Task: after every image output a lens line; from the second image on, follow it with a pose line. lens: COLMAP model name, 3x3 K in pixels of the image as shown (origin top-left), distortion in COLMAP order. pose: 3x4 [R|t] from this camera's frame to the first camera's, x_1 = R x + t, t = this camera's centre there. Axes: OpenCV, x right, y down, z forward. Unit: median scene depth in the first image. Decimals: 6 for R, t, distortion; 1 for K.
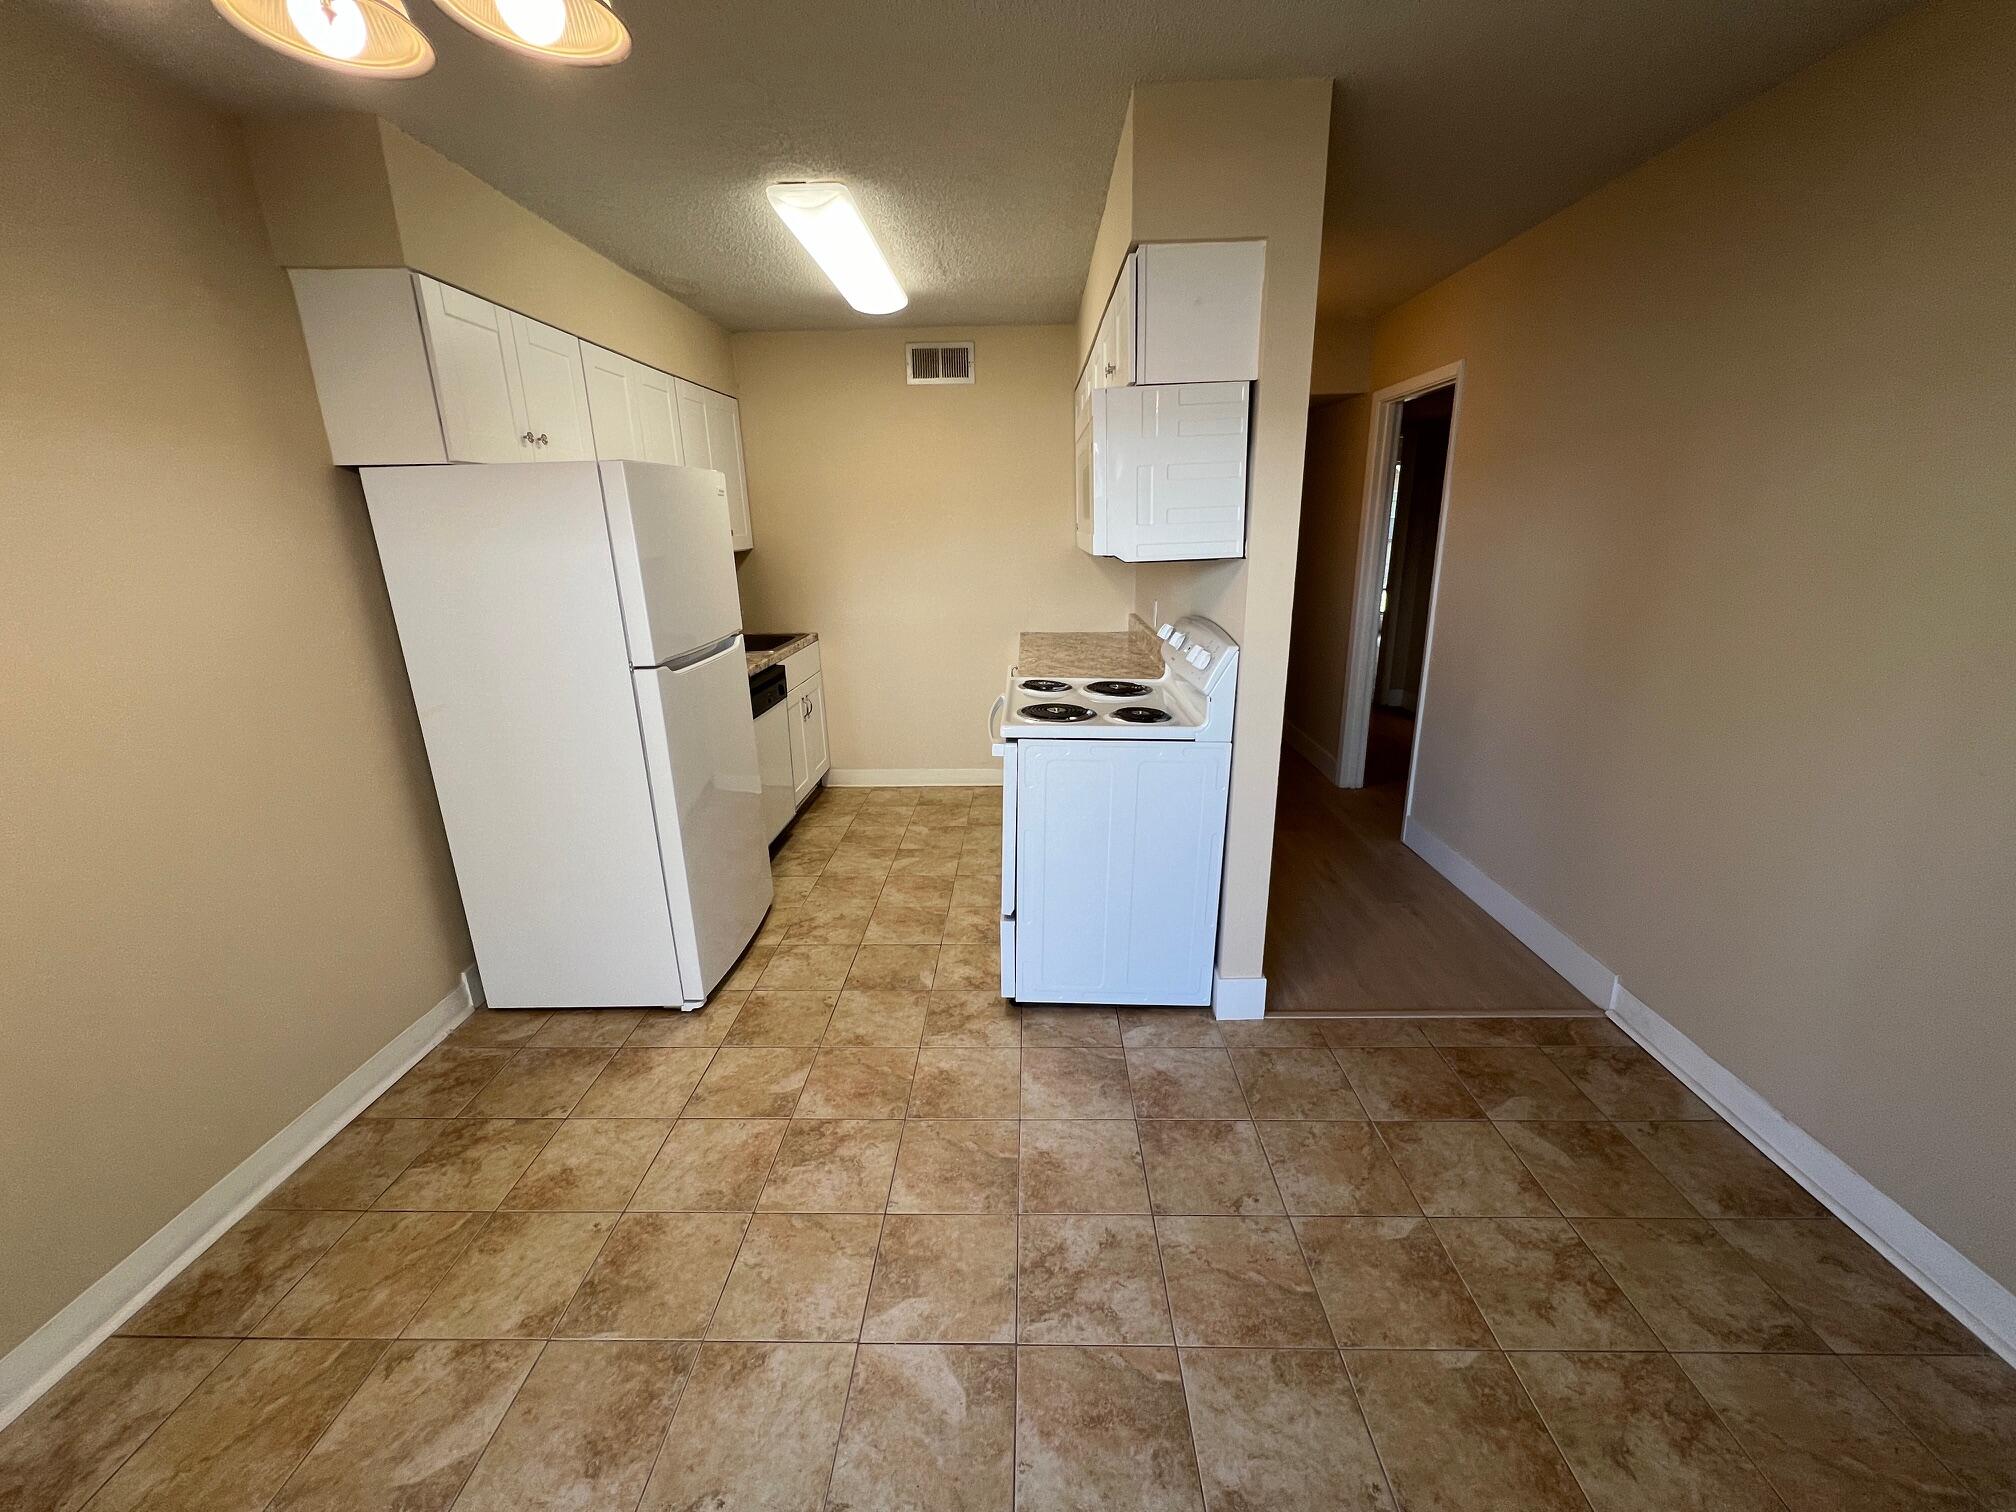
lens RADIAL K [[808.2, 0, 1010.7], [0, 808.2, 760.8], [0, 0, 1]] dist [-0.001283, 0.000347]
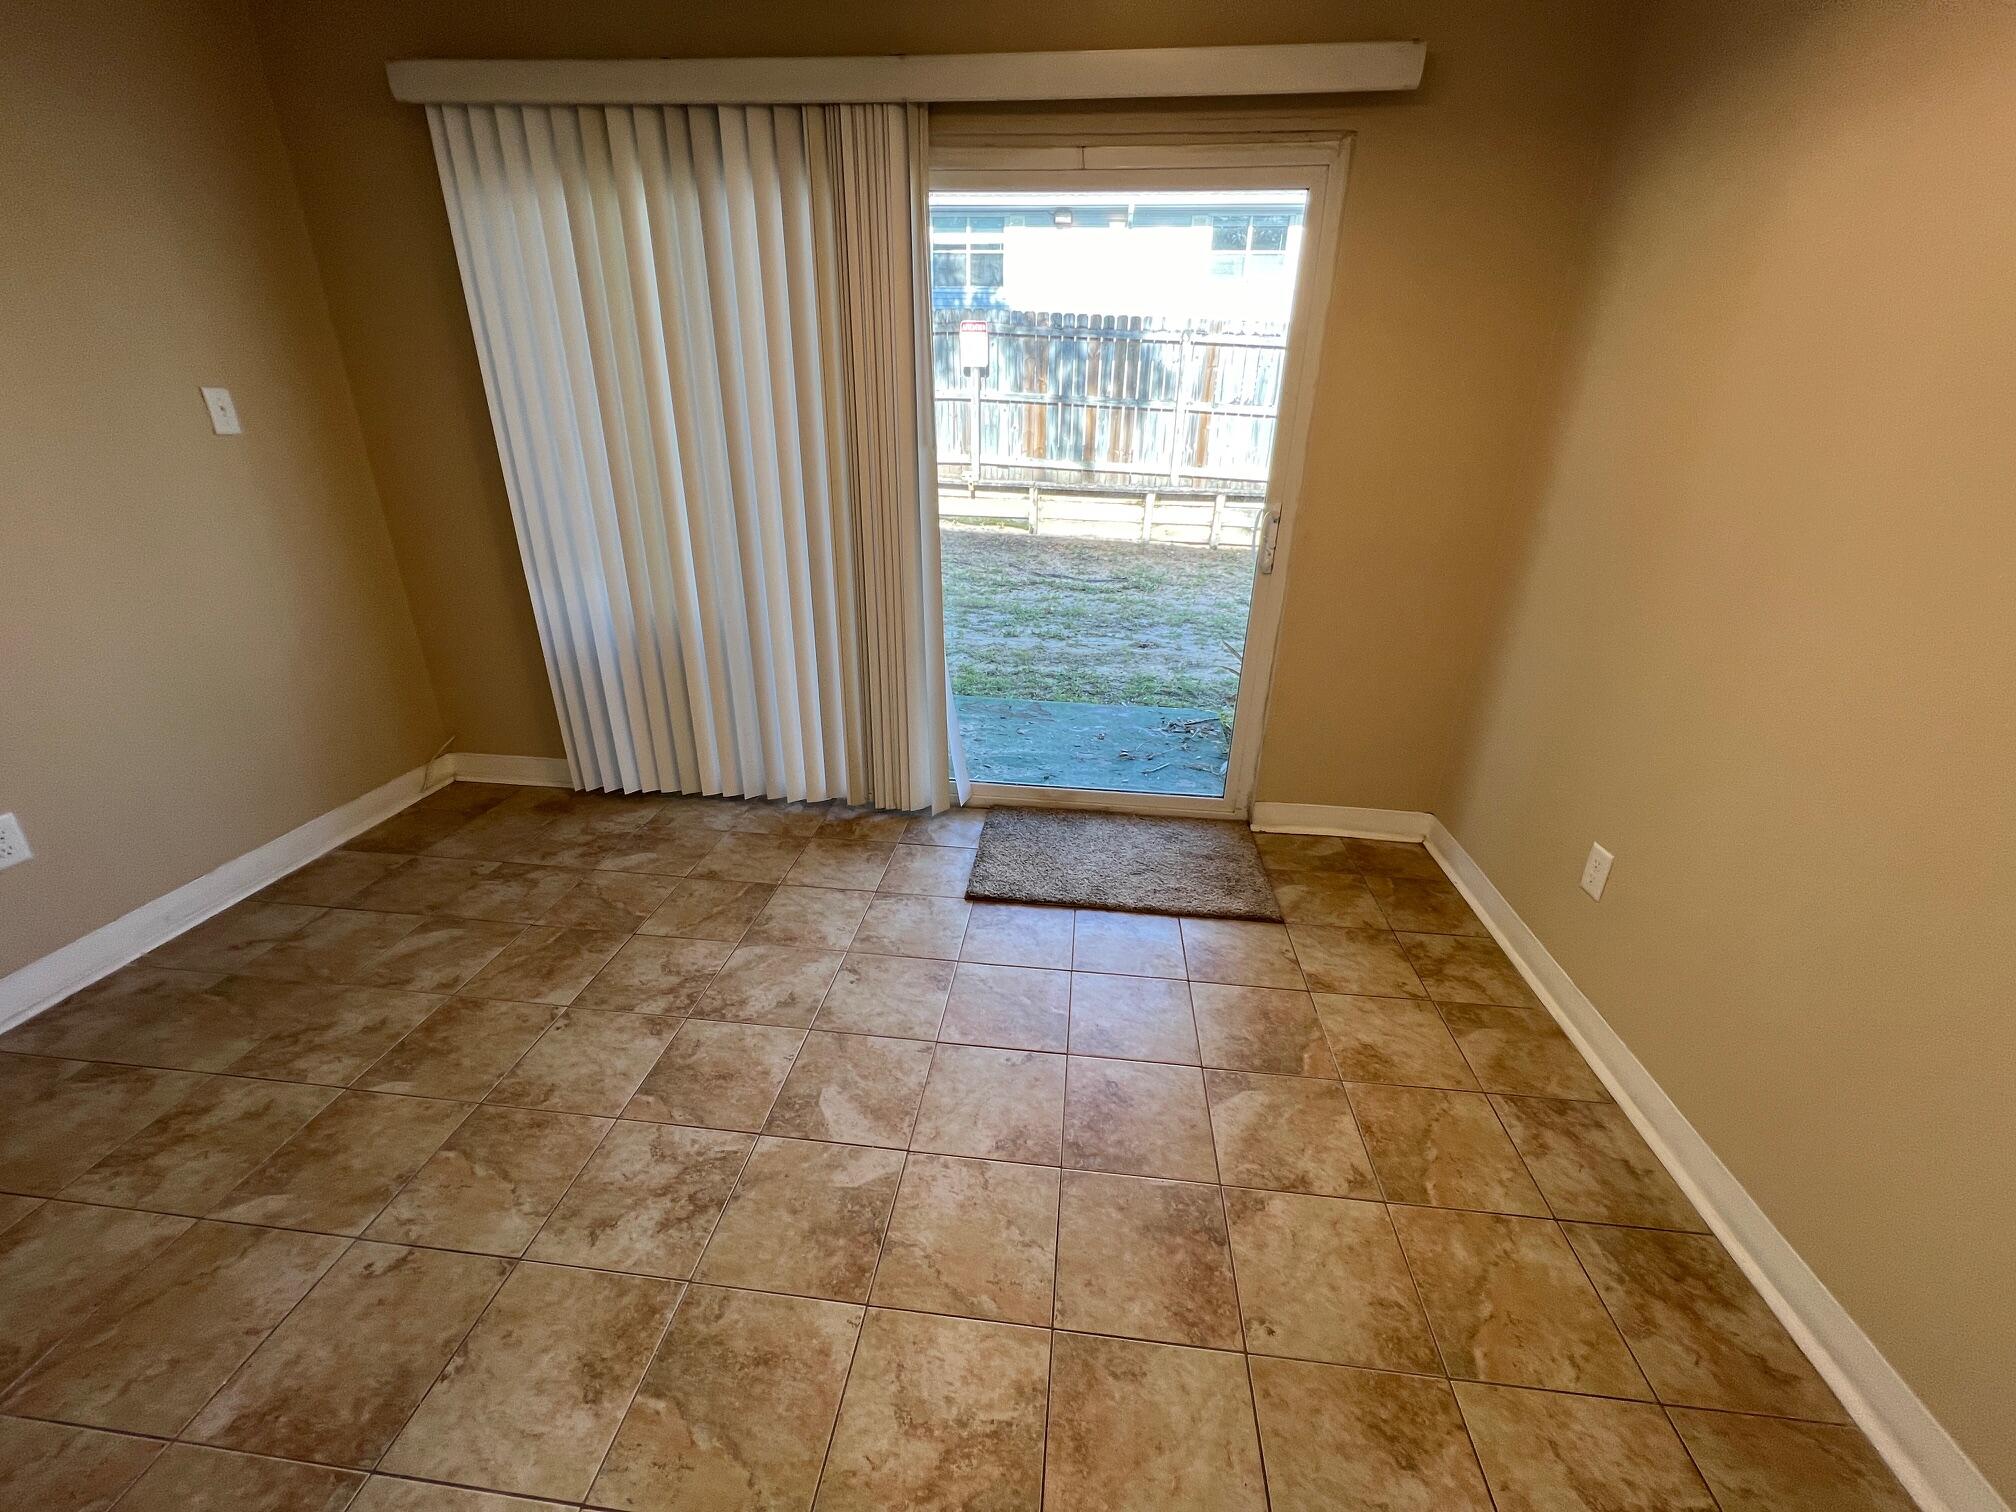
lens RADIAL K [[808.2, 0, 1008.7], [0, 808.2, 759.5], [0, 0, 1]] dist [-0.001283, 0.000347]
pose [[-0.996274, -0.032593, 0.079854, -0.332710], [0.025715, 0.771498, 0.635712, -0.274256], [-0.082327, 0.635397, -0.767785, 1.275606]]
